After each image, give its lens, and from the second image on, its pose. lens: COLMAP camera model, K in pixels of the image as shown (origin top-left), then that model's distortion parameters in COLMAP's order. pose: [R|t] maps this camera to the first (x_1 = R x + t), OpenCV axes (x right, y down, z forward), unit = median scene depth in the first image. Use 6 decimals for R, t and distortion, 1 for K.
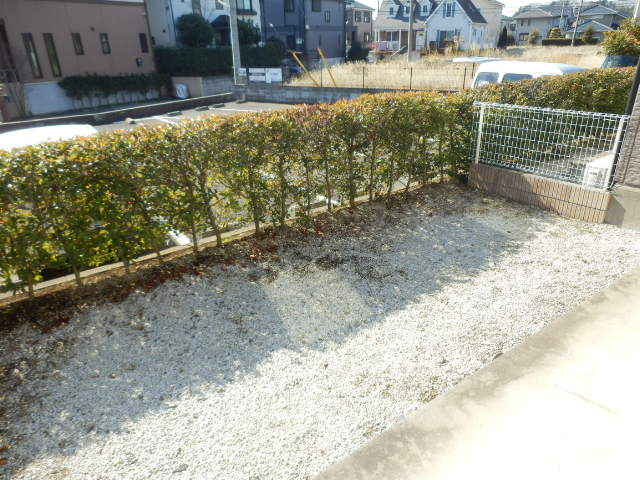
lens RADIAL K [[444.7, 0, 320.0], [0, 444.7, 240.0], [0, 0, 1]] dist [0.002532, 0.000772]
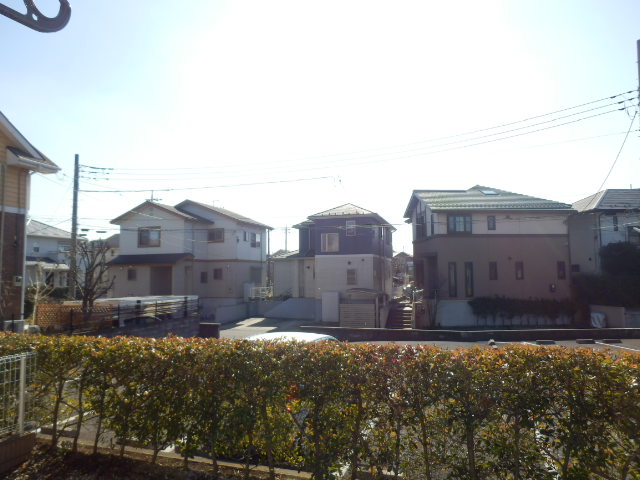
lens RADIAL K [[444.7, 0, 320.0], [0, 444.7, 240.0], [0, 0, 1]] dist [0.002532, 0.000772]
pose [[0.587020, -0.042503, -0.808456, 0.099378], [-0.337845, 0.894649, -0.292343, -0.033132], [0.735709, 0.444744, 0.510818, 0.071073]]
